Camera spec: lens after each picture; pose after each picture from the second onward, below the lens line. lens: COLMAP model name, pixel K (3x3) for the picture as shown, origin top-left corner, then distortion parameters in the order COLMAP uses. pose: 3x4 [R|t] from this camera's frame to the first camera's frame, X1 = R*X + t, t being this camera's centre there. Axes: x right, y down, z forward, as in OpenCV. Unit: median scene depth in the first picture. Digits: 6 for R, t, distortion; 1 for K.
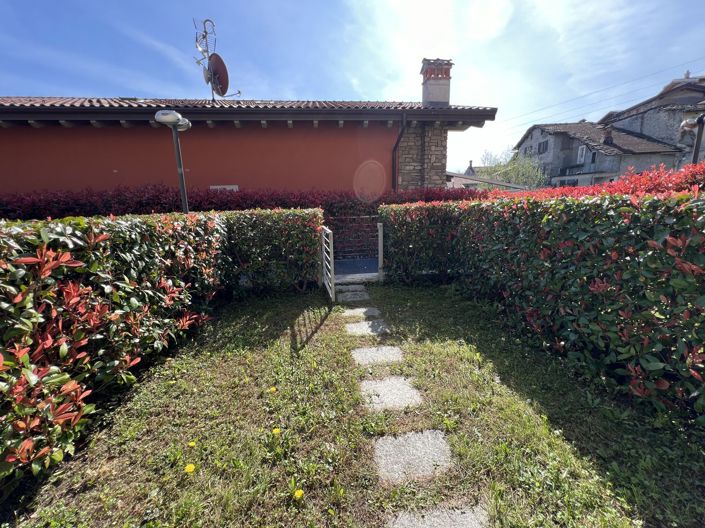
lens RADIAL K [[288.6, 0, 352.7], [0, 288.6, 261.8], [0, 0, 1]] dist [0.000640, -0.000092]
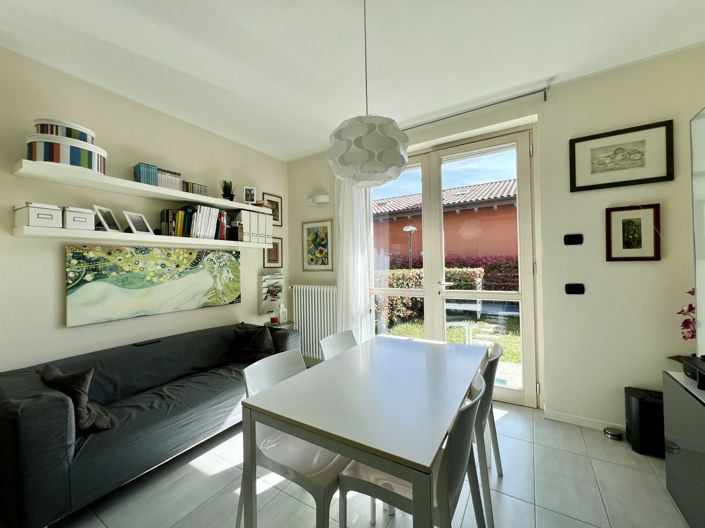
lens RADIAL K [[288.6, 0, 348.8], [0, 288.6, 262.4], [0, 0, 1]] dist [0.000640, -0.000092]
pose [[0.775725, 0.006259, -0.631040, 0.258344], [-0.124303, 0.981876, -0.143065, 0.088551], [0.618708, 0.189420, 0.762444, -0.572288]]
